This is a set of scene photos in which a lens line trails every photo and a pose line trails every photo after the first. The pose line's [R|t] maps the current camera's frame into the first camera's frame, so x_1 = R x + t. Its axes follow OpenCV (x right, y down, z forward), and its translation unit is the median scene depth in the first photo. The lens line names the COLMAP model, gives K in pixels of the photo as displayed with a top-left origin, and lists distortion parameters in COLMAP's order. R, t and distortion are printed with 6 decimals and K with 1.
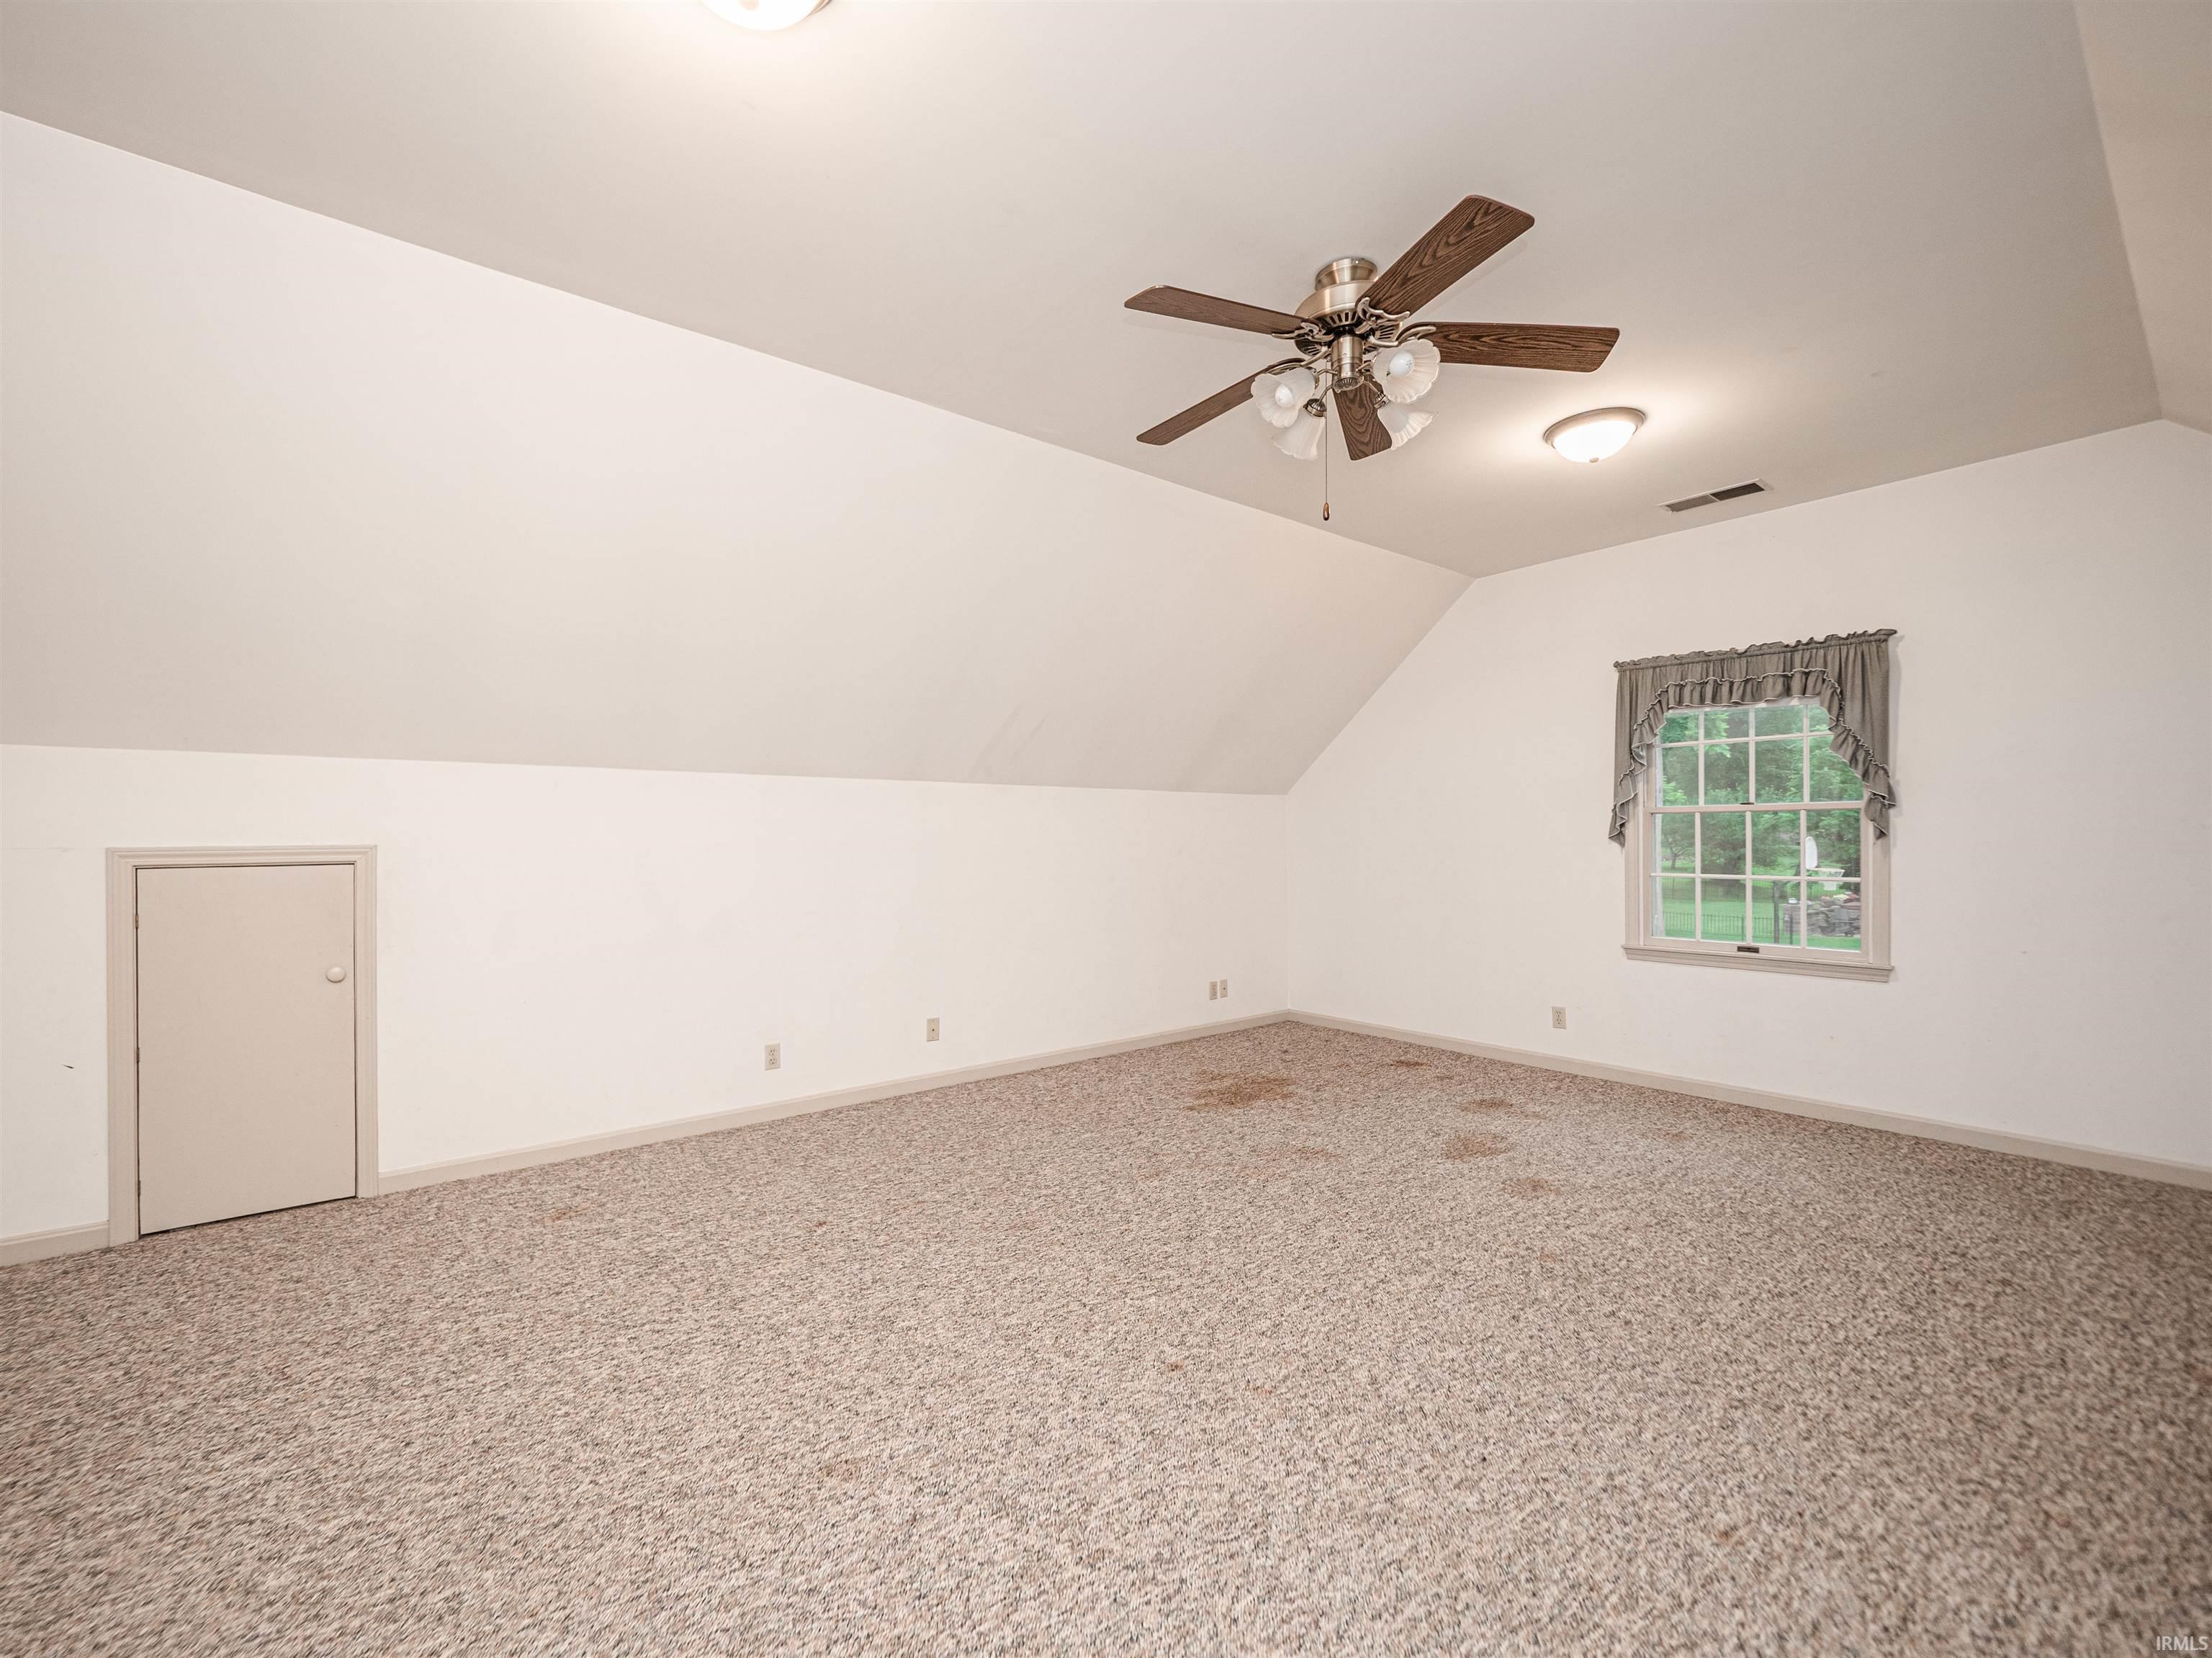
lens RADIAL K [[928.3, 0, 1106.0], [0, 928.3, 829.0], [0, 0, 1]] dist [0.000705, 0.000024]
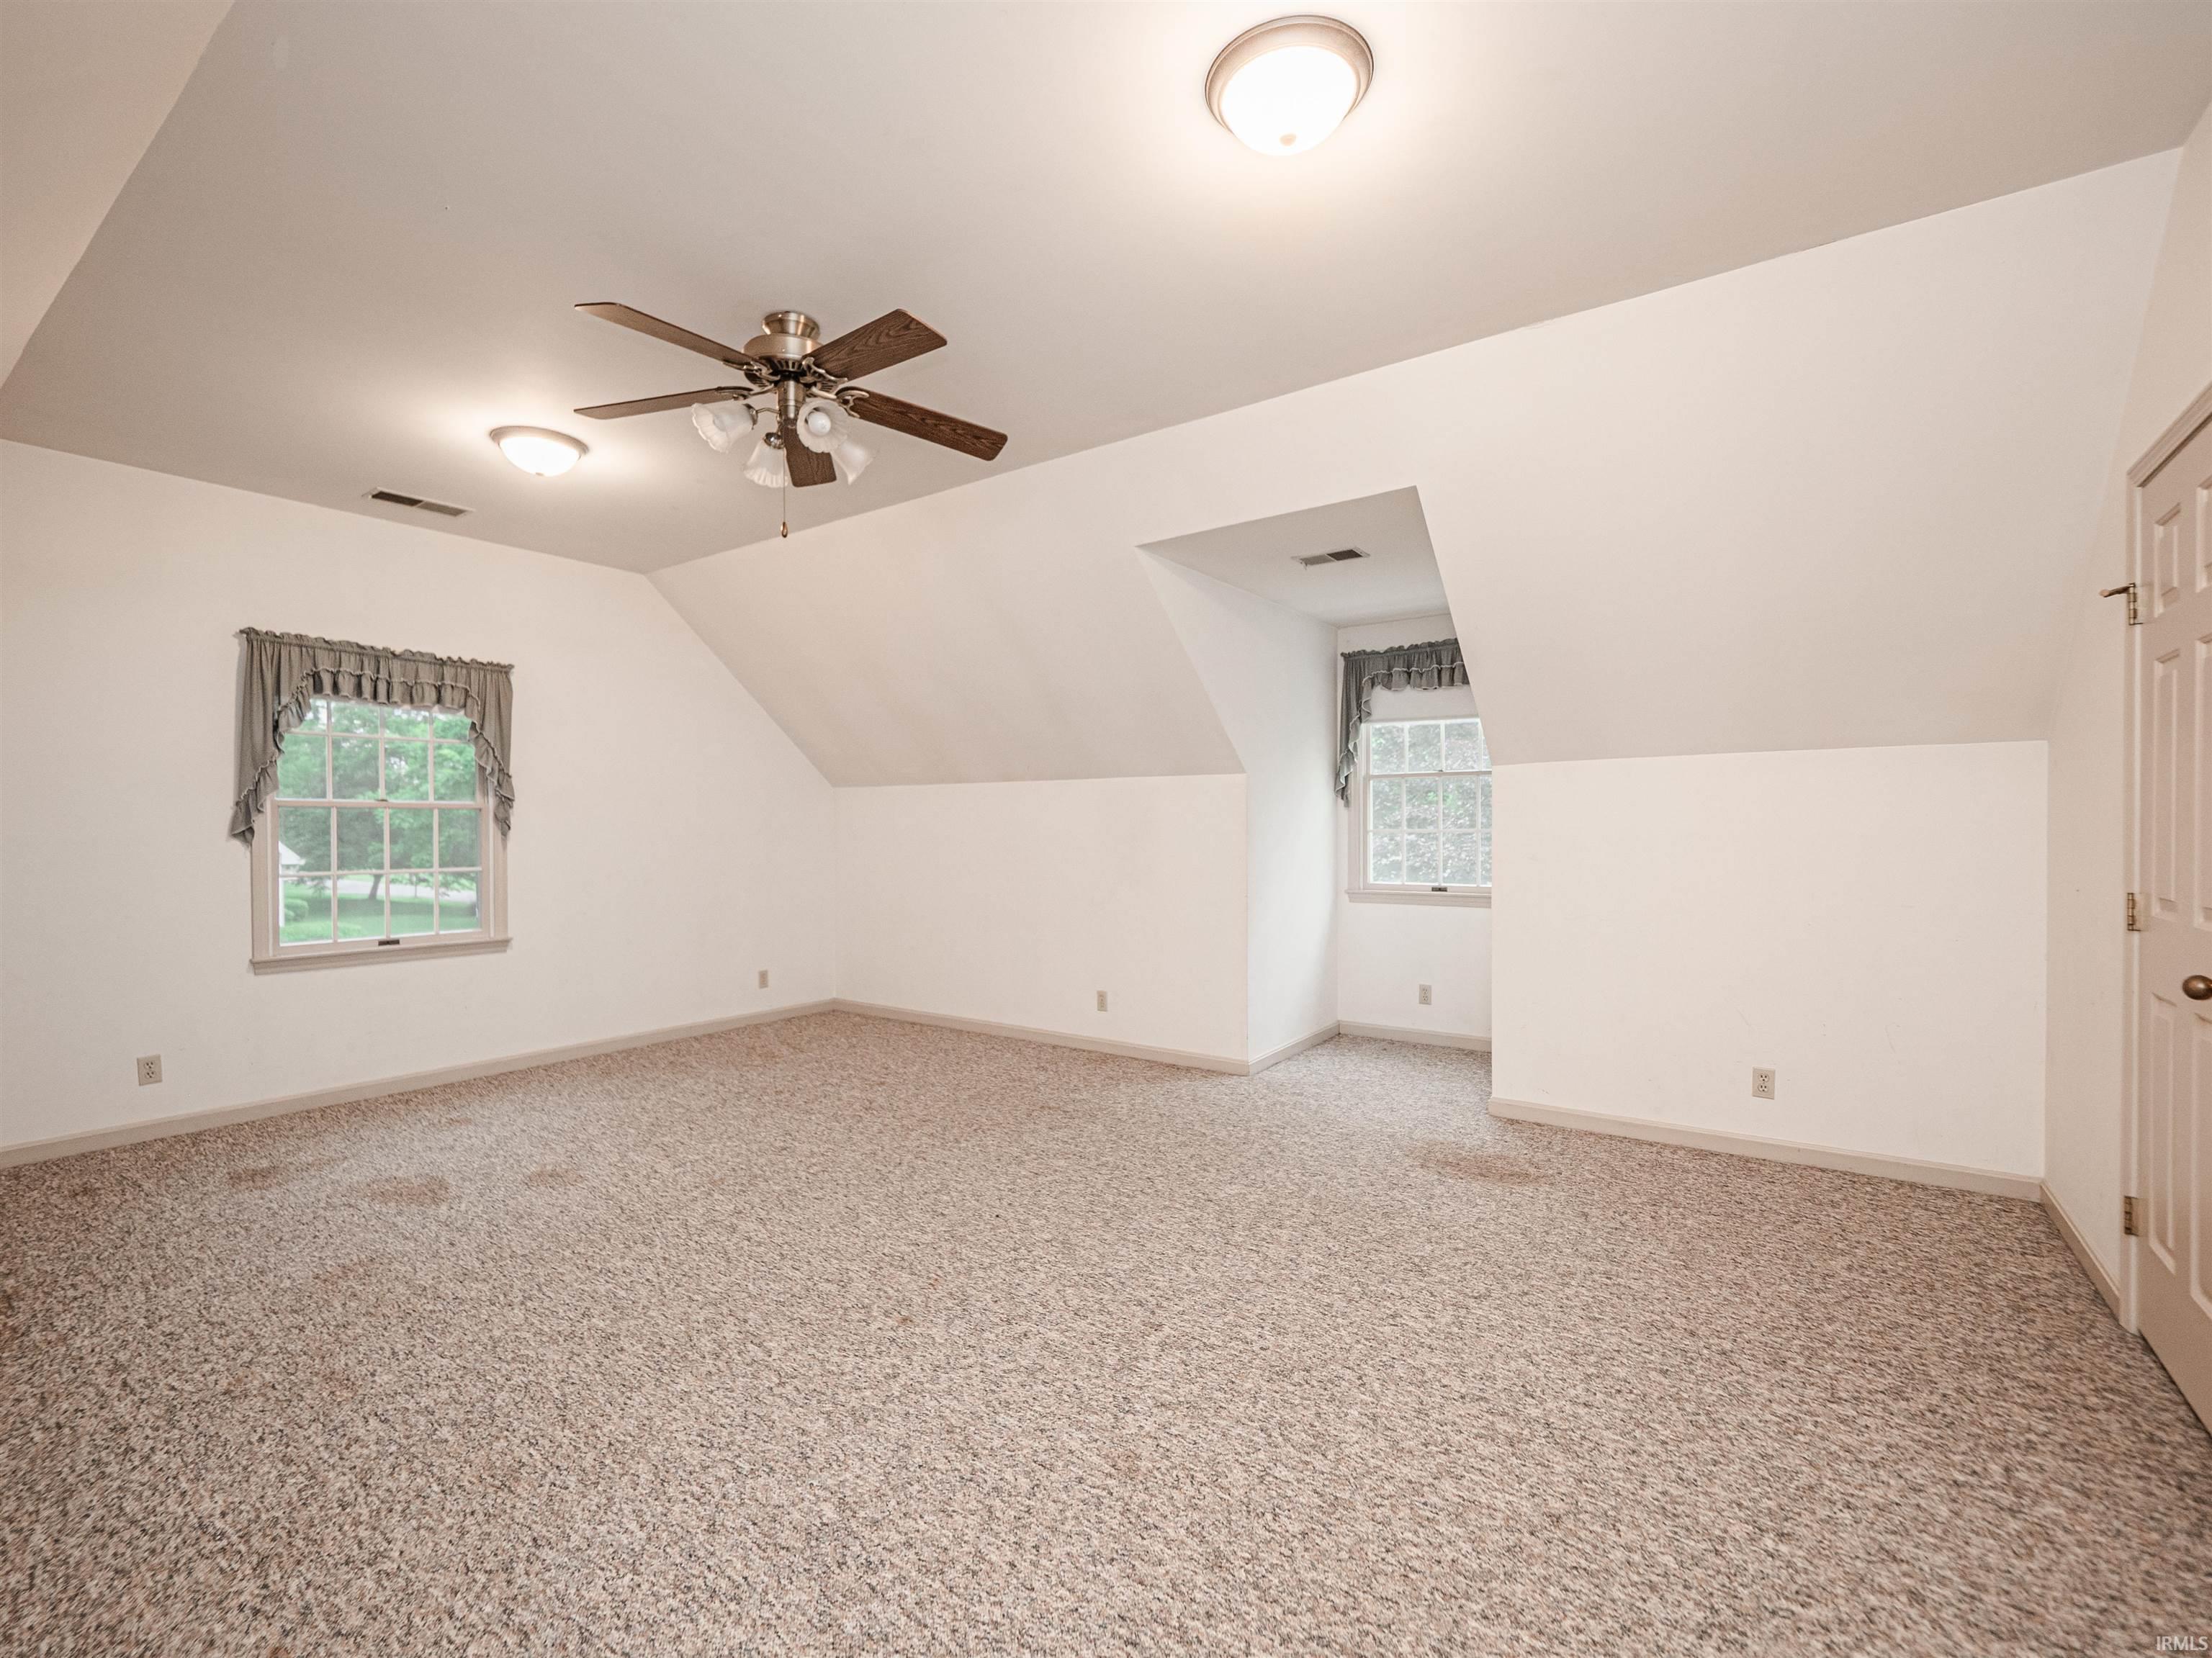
lens RADIAL K [[887.9, 0, 1106.0], [0, 887.9, 829.0], [0, 0, 1]] dist [-0.019509, 0.000288]
pose [[-0.222522, 0.006853, 0.974904, -0.642879], [-0.002948, 0.999966, -0.007702, 0.013998], [-0.974923, -0.004588, -0.222495, 0.665547]]
